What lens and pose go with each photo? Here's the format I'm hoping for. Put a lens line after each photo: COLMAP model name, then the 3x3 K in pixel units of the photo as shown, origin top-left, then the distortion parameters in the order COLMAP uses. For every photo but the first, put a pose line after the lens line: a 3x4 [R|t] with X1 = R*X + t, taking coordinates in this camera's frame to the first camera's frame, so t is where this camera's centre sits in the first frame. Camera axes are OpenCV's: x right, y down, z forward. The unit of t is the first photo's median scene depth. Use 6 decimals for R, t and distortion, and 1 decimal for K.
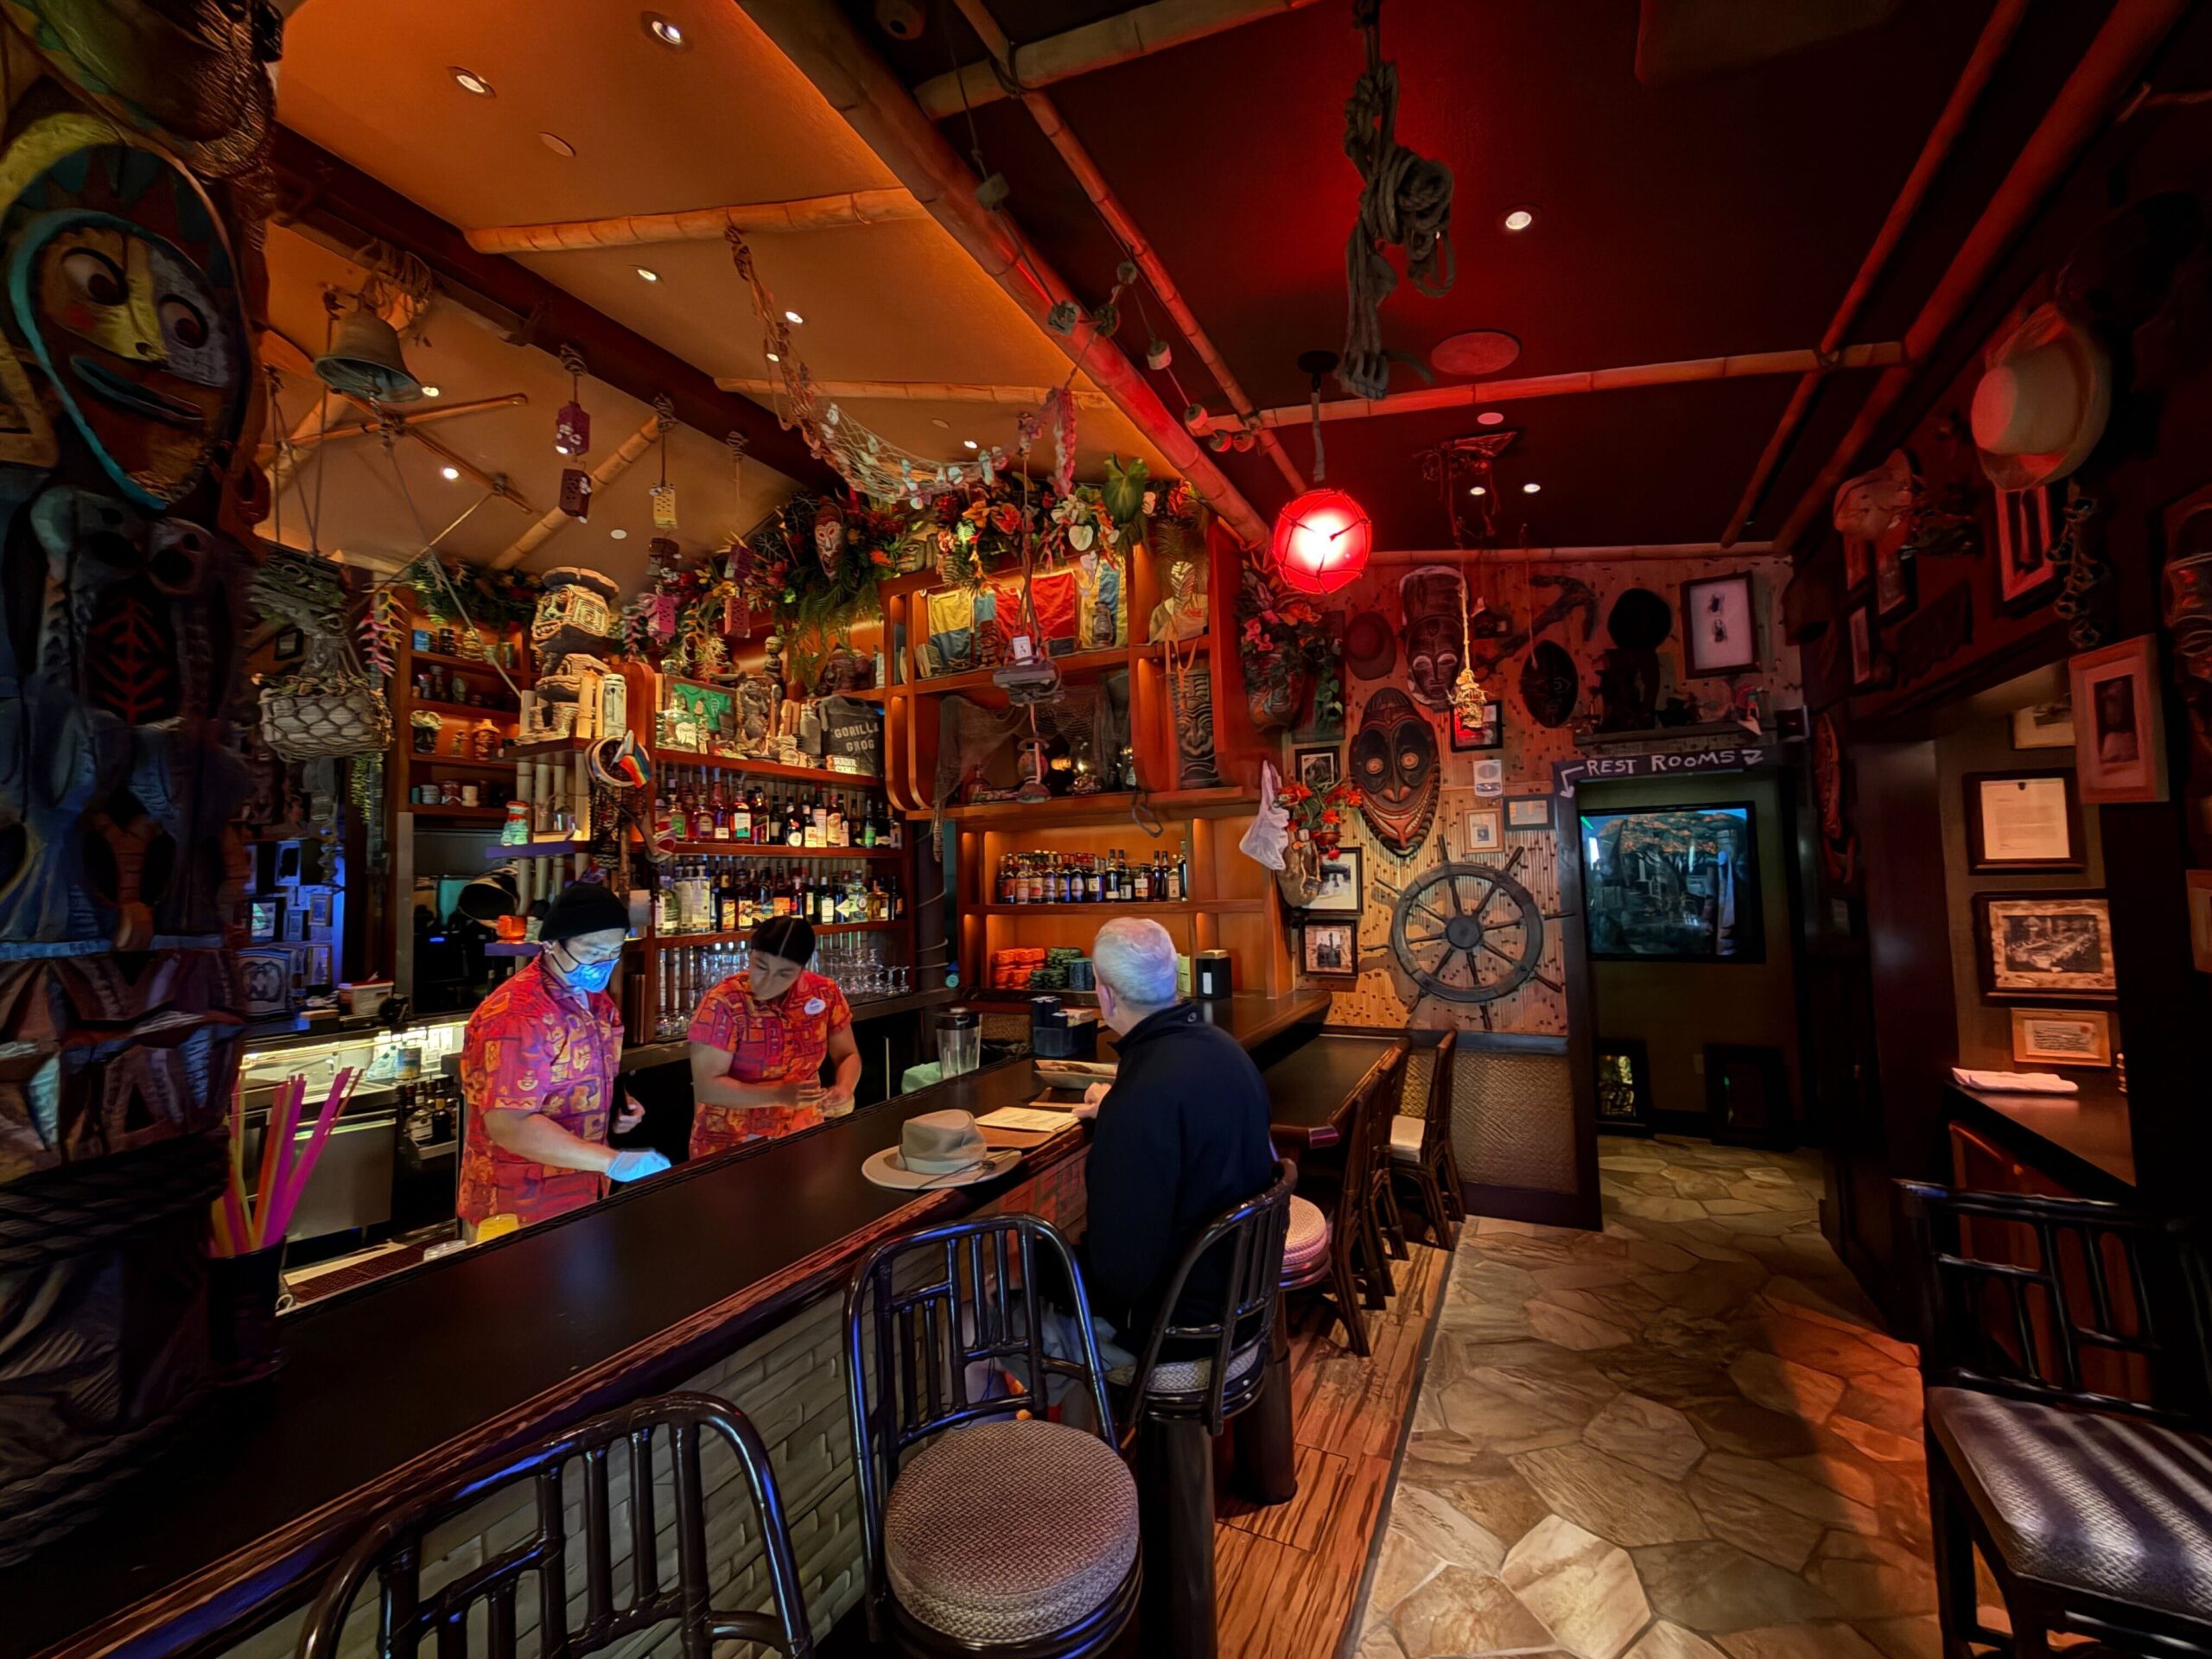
lens RADIAL K [[881.8, 0, 1094.2], [0, 881.8, 818.6], [0, 0, 1]] dist [-0.000283, 0.000064]
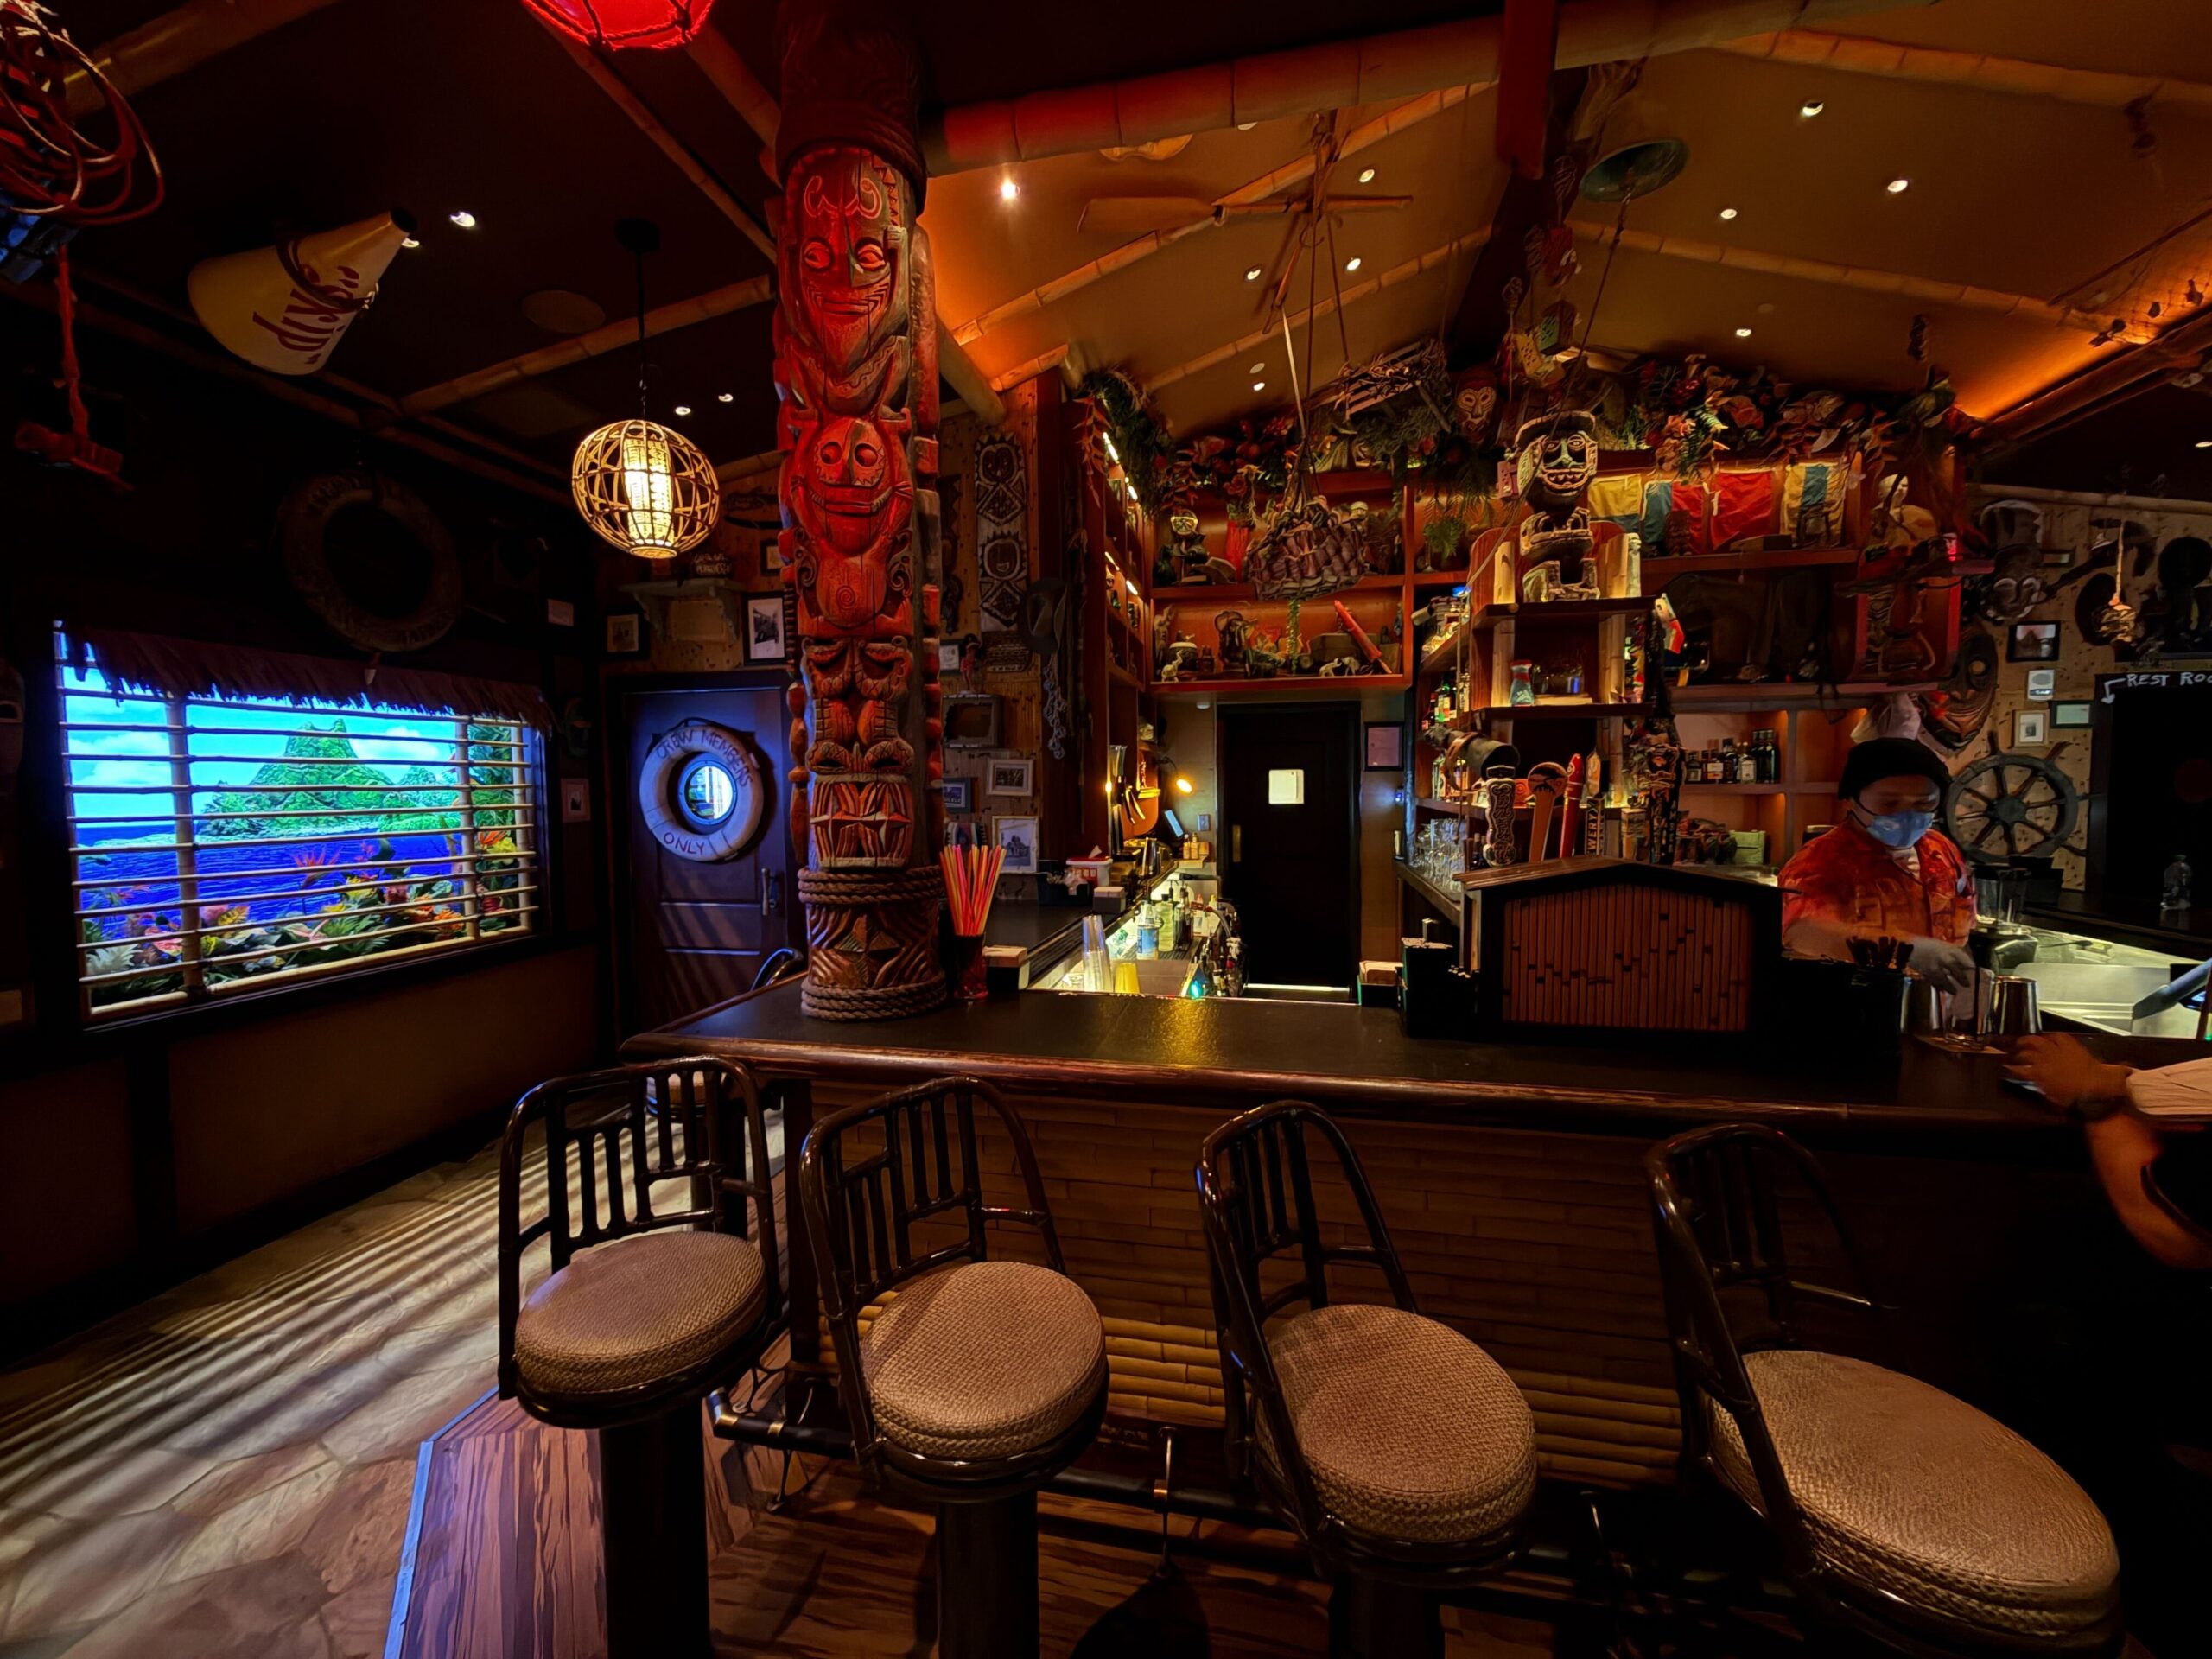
lens RADIAL K [[881.8, 0, 1095.2], [0, 881.8, 827.3], [0, 0, 1]] dist [-0.000283, 0.000064]
pose [[0.963141, 0.002293, 0.268988, -1.147993], [-0.034611, 0.992708, 0.115466, 0.054384], [-0.266762, -0.120520, 0.956197, 0.157308]]
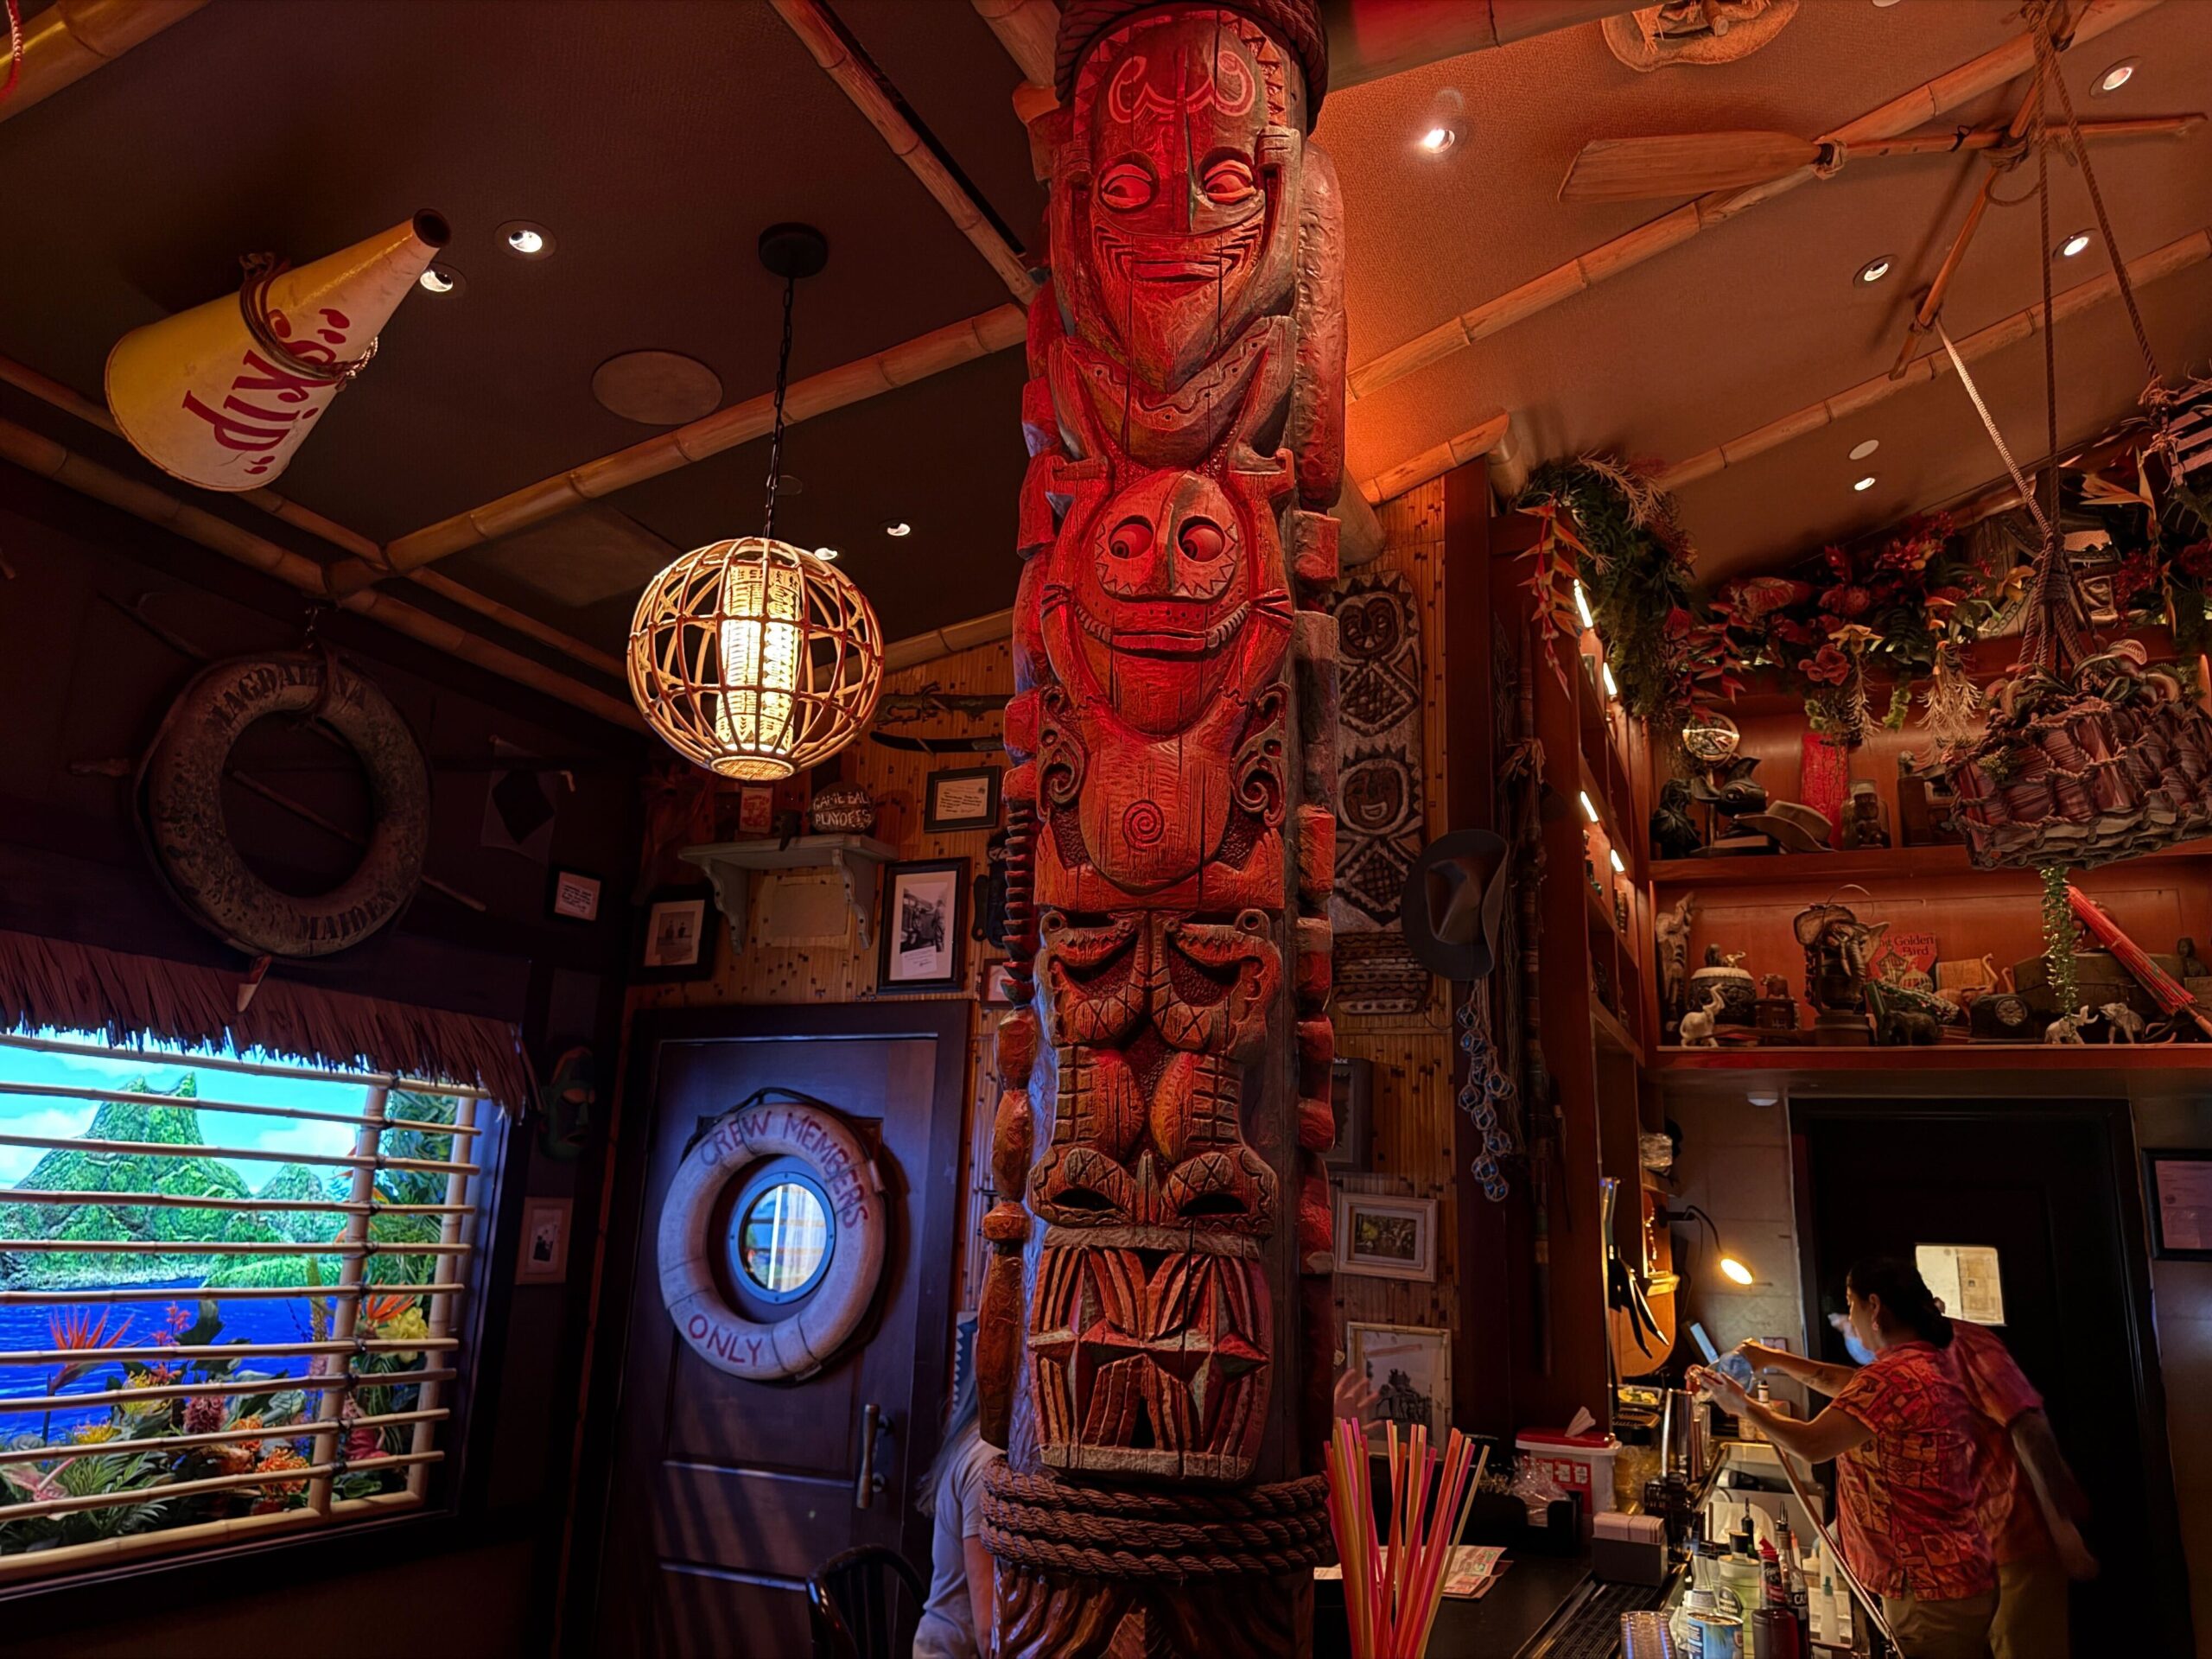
lens RADIAL K [[1562.7, 0, 1112.0], [0, 1562.7, 811.7], [0, 0, 1]] dist [0.051558, -0.052708]
pose [[0.995790, 0.078330, 0.047601, -1.174644], [-0.068354, 0.980604, -0.183694, 0.058190], [-0.061067, 0.179667, 0.981830, 0.283246]]
